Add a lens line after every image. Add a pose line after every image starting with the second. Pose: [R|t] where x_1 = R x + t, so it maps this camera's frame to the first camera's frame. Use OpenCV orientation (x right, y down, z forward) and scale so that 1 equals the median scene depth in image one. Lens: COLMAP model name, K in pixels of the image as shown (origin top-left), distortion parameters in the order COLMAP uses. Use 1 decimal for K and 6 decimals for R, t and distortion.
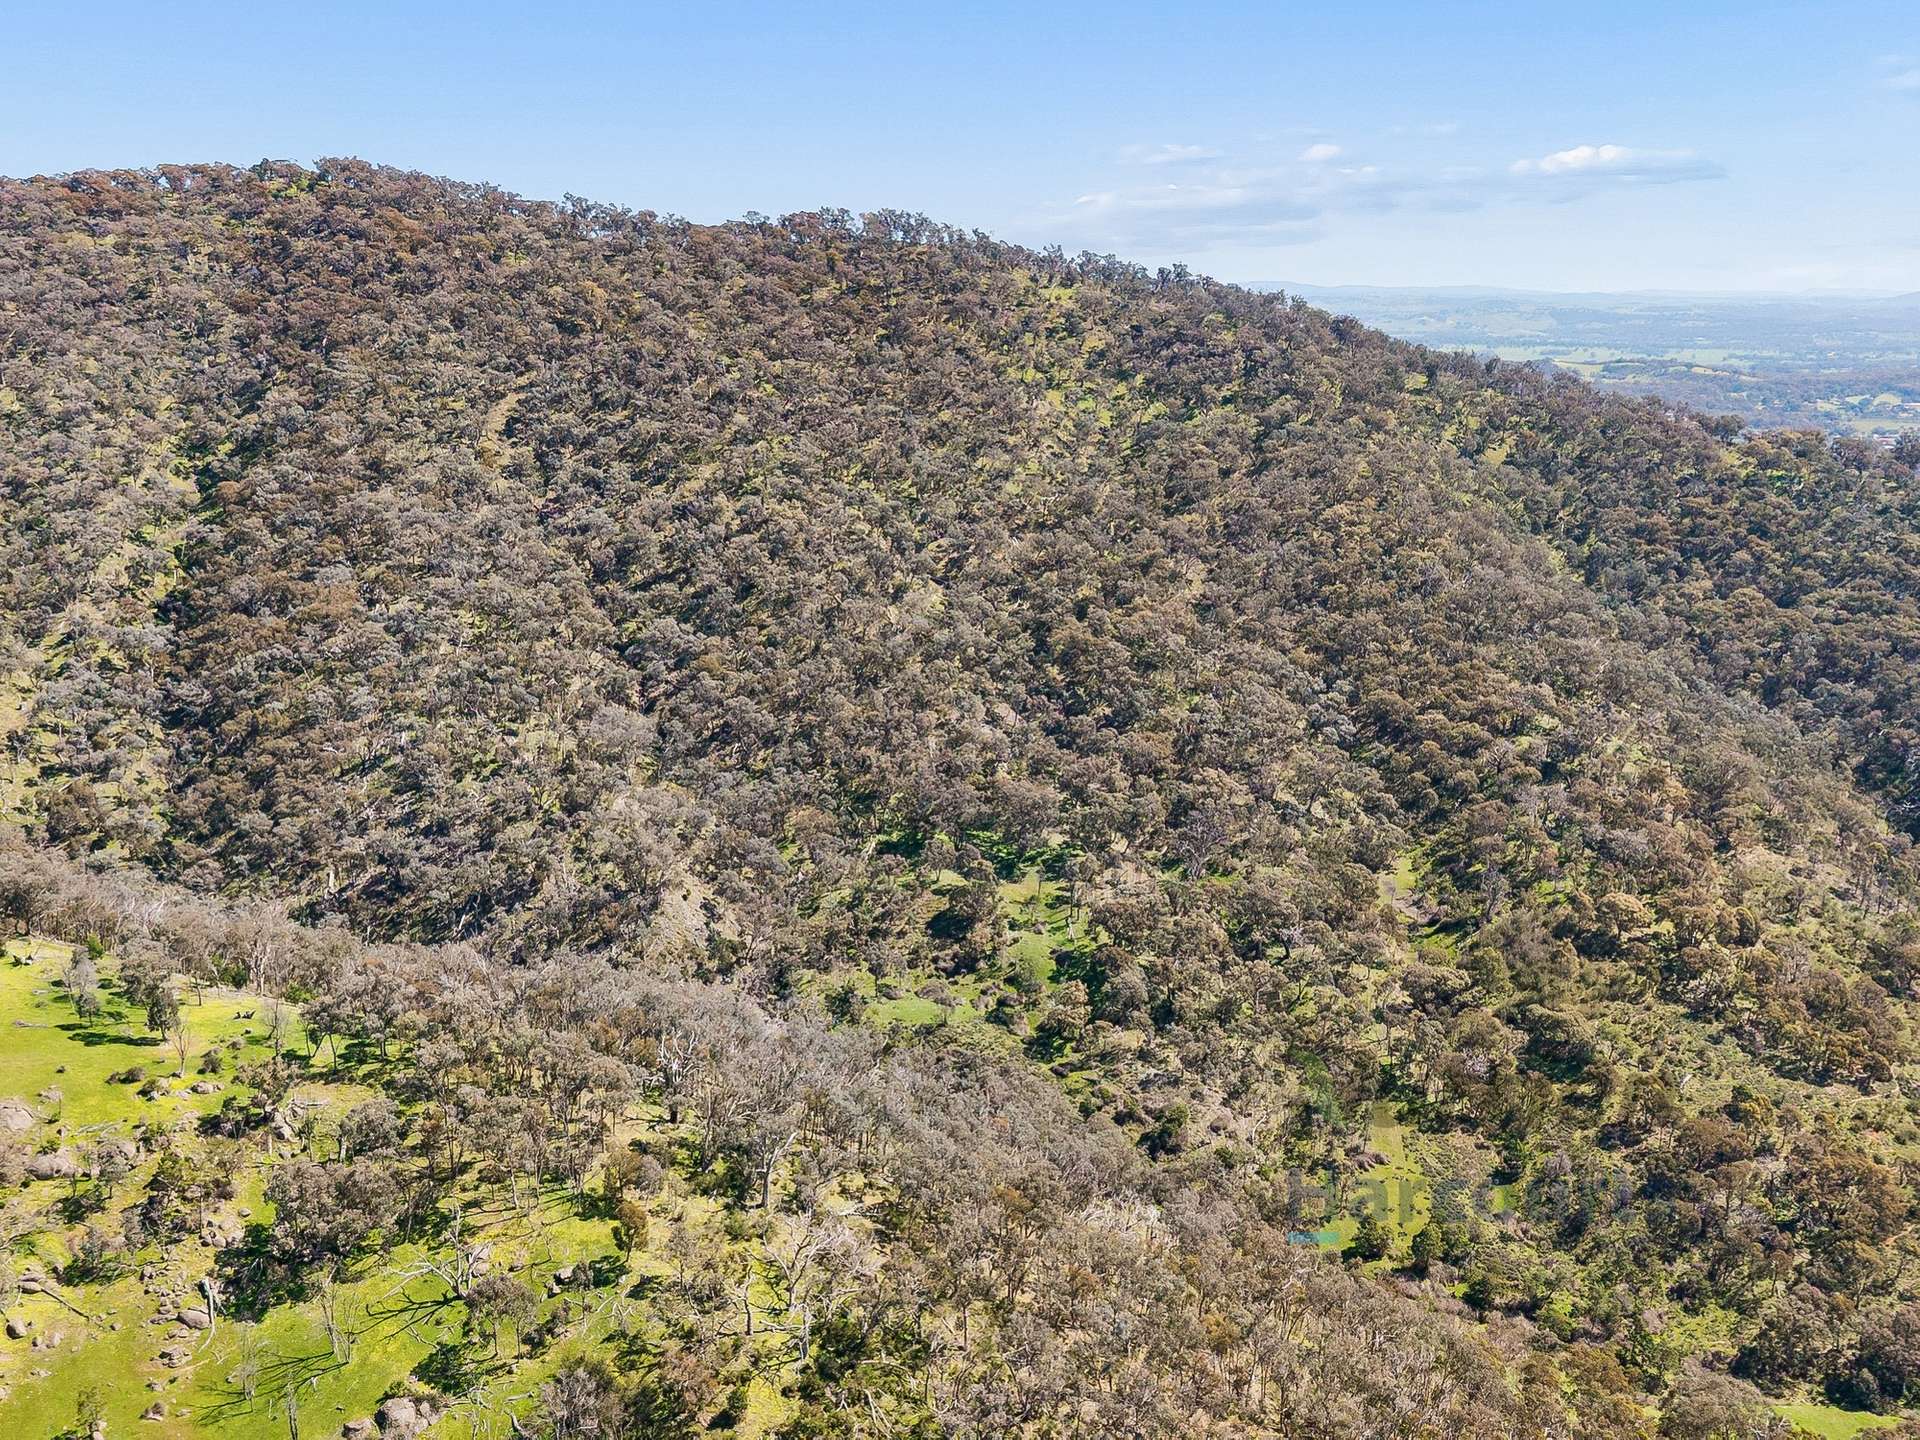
lens RADIAL K [[1729.2, 0, 966.3], [0, 1729.2, 713.9], [0, 0, 1]] dist [0.114367, -0.206963]
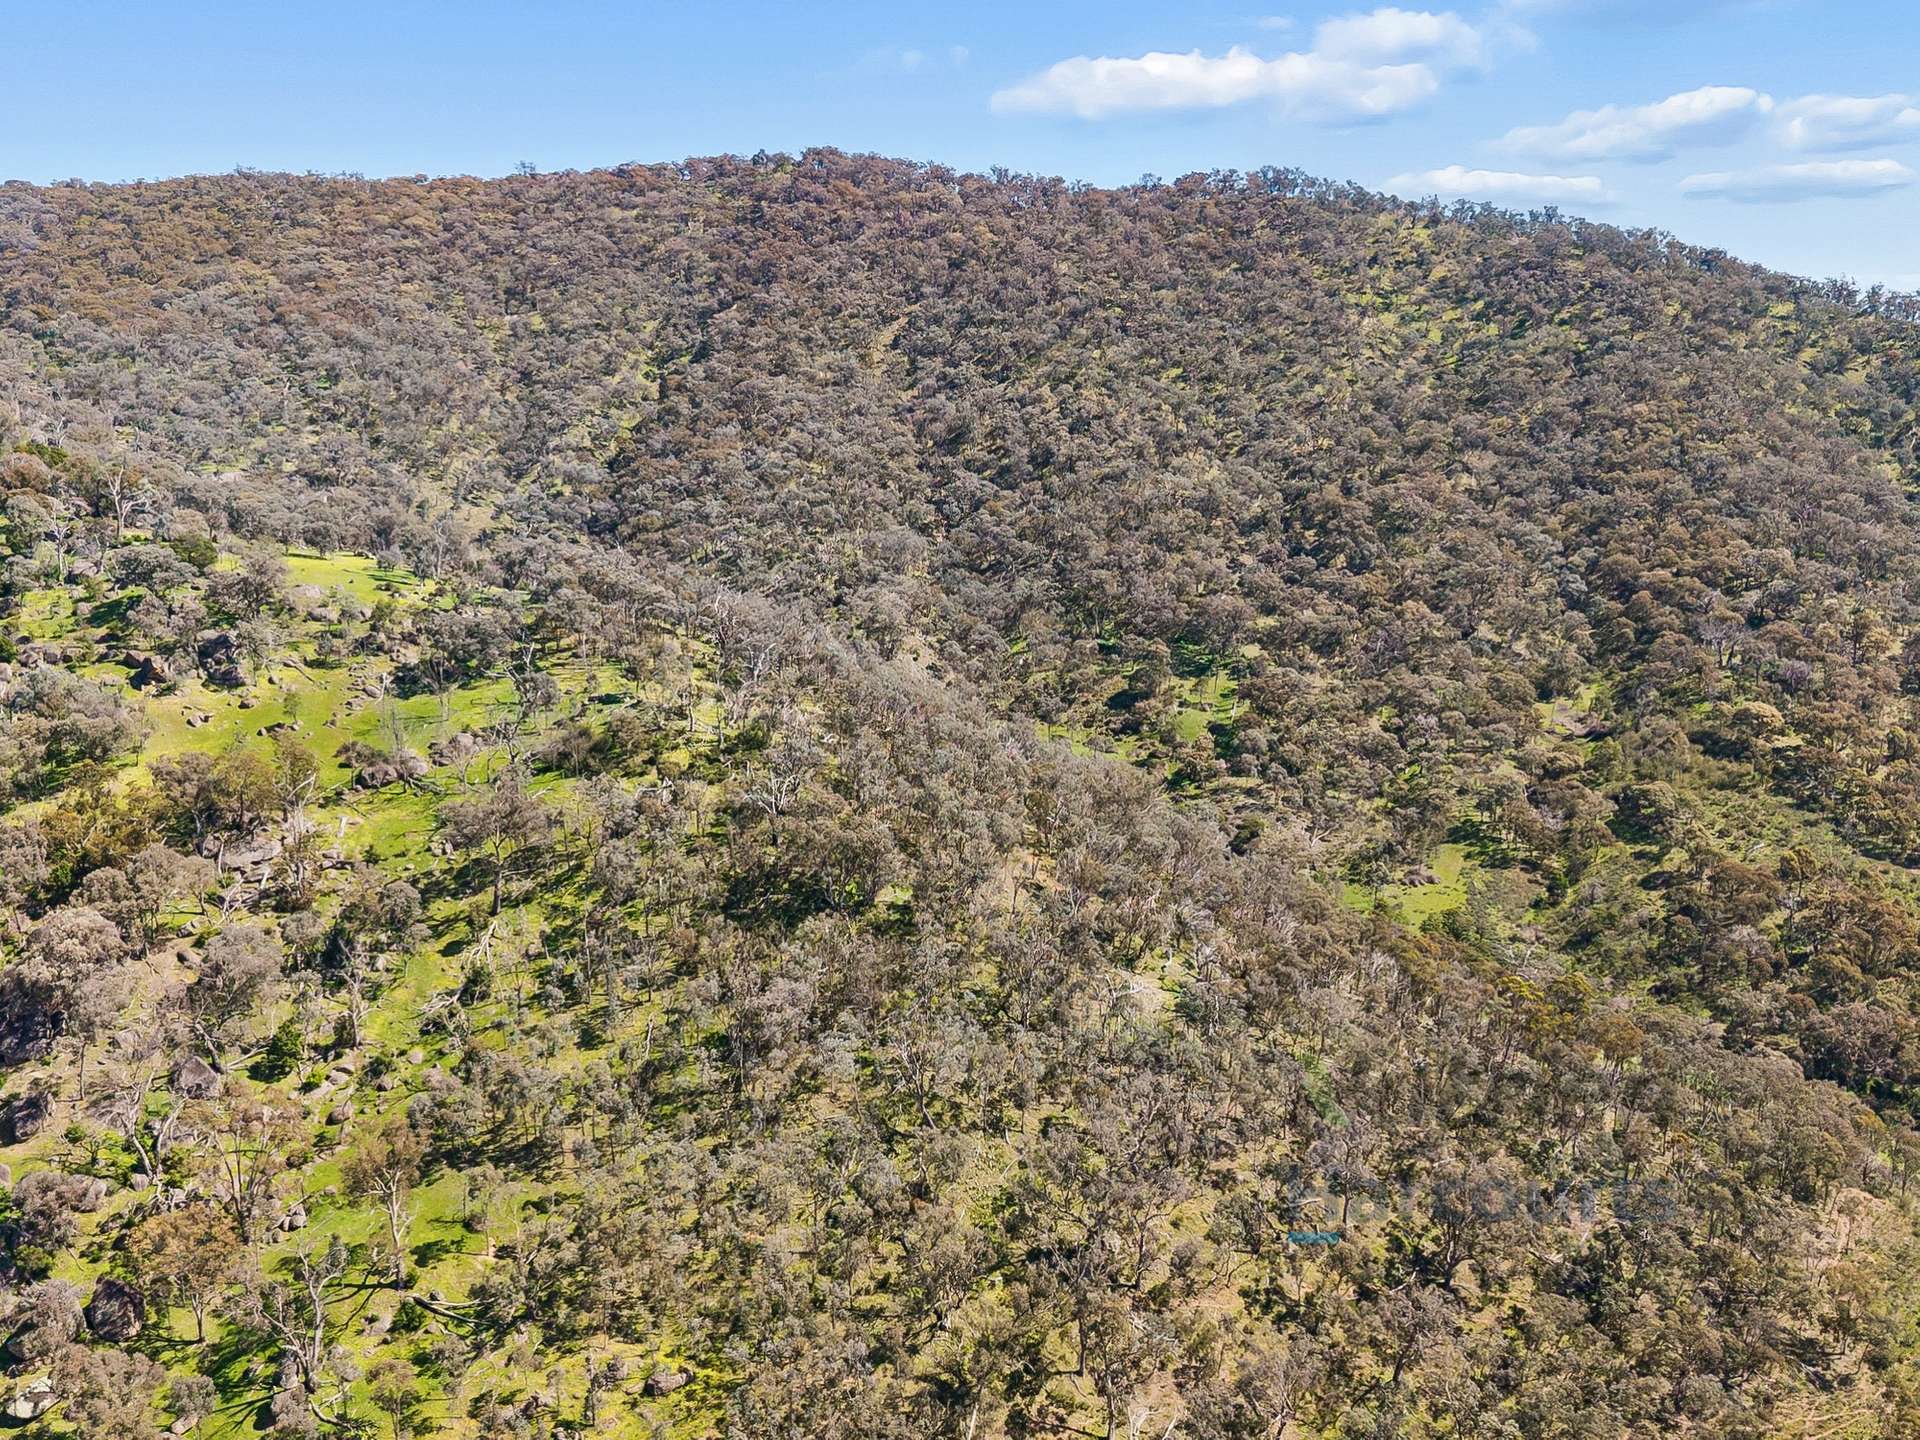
lens RADIAL K [[1752.7, 0, 960.0], [0, 1752.7, 720.0], [0, 0, 1]] dist [0.074018, -0.083576]
pose [[0.937779, 0.058516, -0.342267, 0.285307], [-0.074518, 0.996647, -0.033778, 0.181271], [0.339143, 0.057182, 0.938995, -0.147795]]
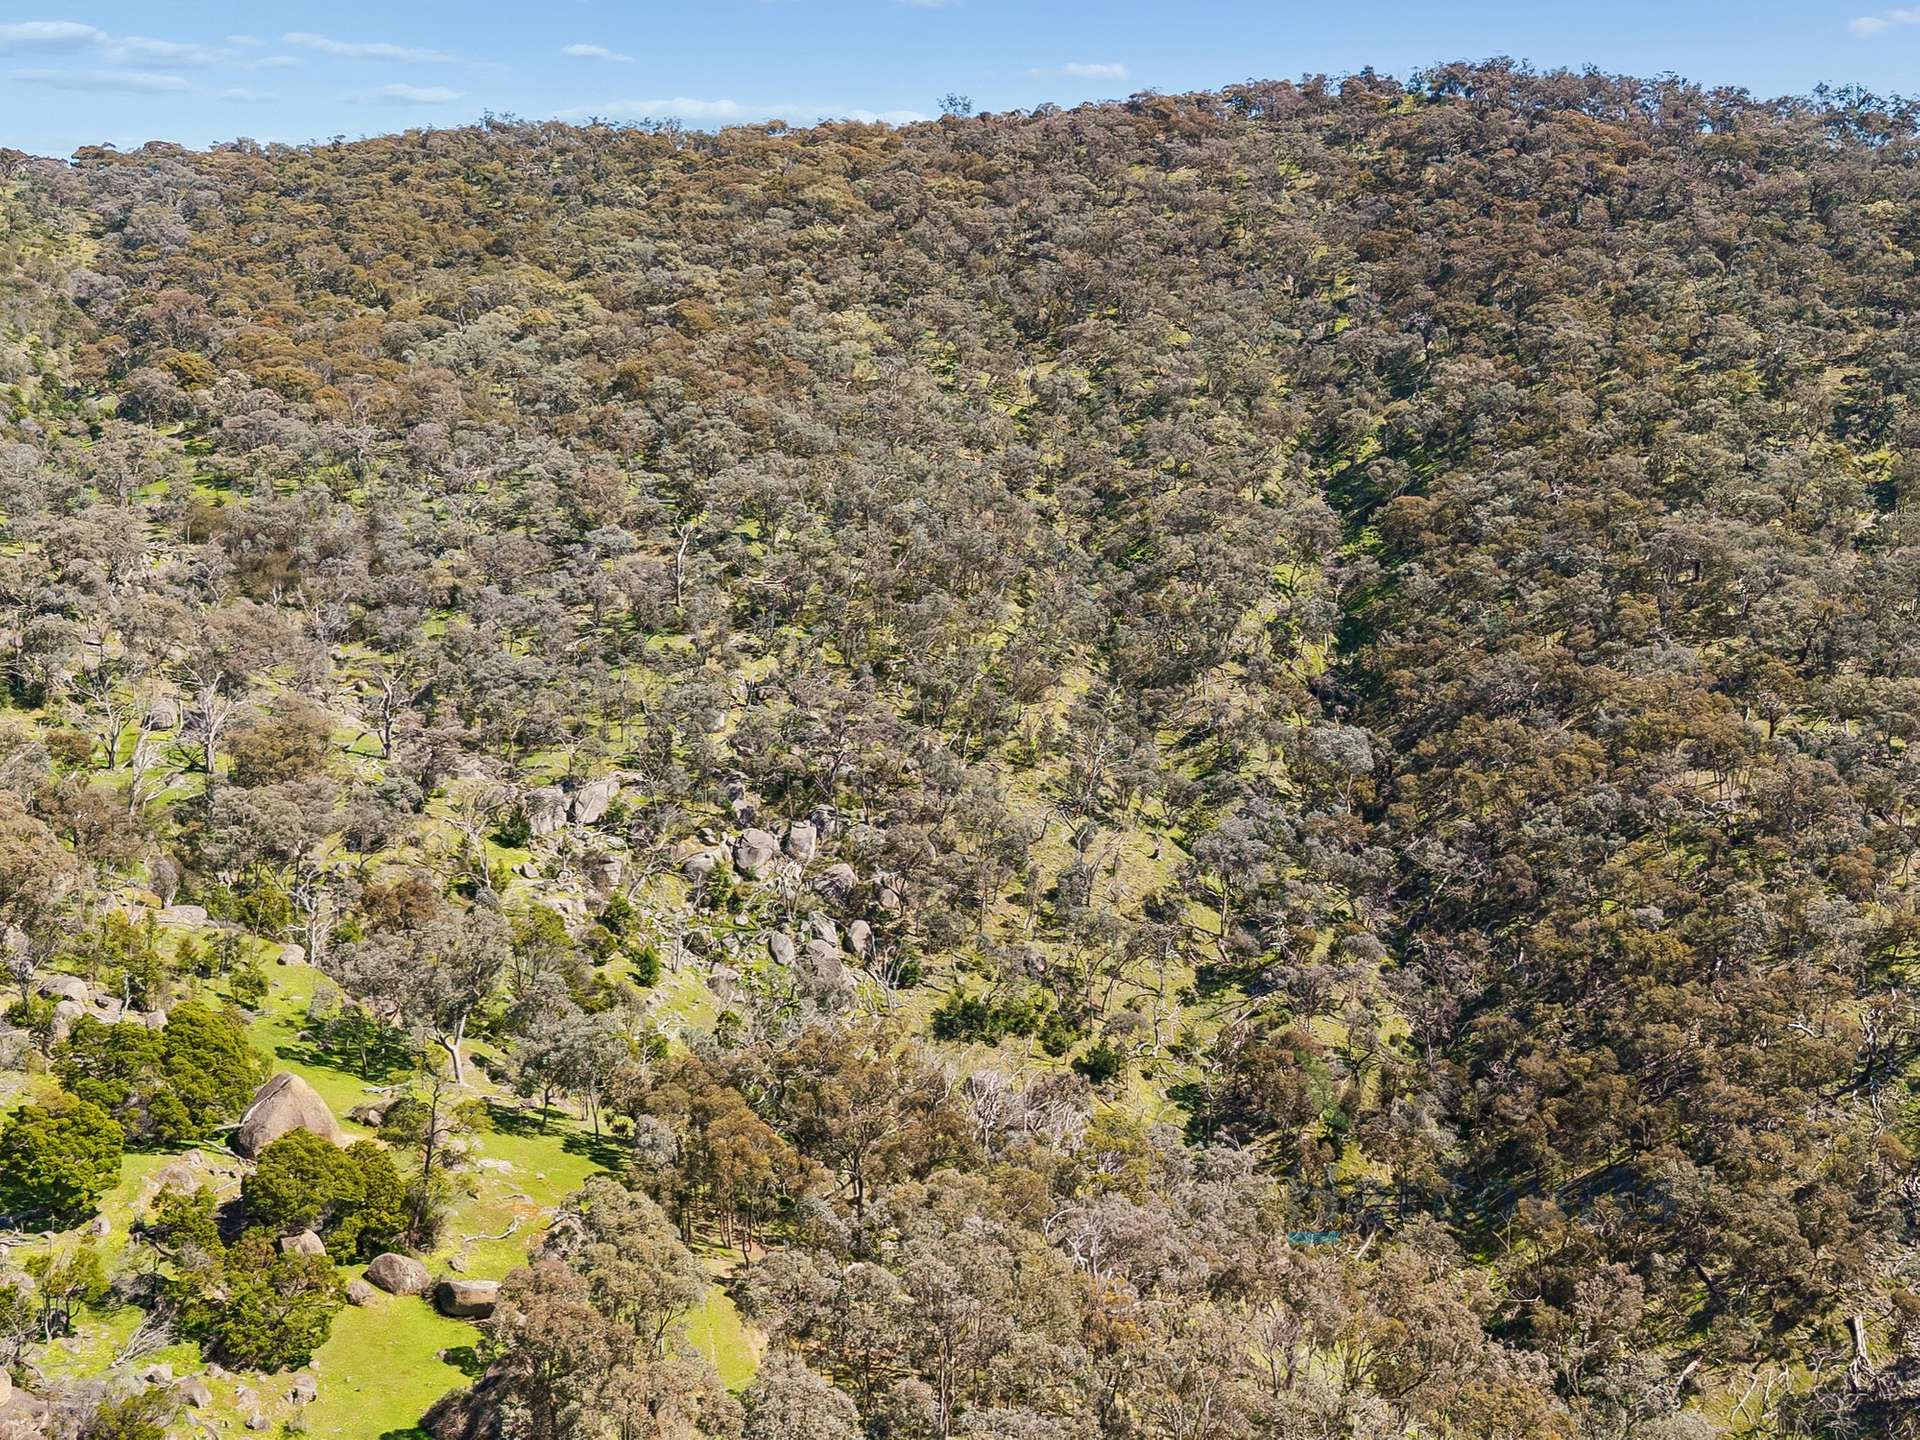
lens RADIAL K [[1752.7, 0, 960.0], [0, 1752.7, 720.0], [0, 0, 1]] dist [0.074018, -0.083576]
pose [[0.908741, 0.073198, -0.410892, -0.382807], [-0.087264, 0.996064, -0.015554, -0.036174], [0.408136, 0.049991, 0.911551, 0.459723]]
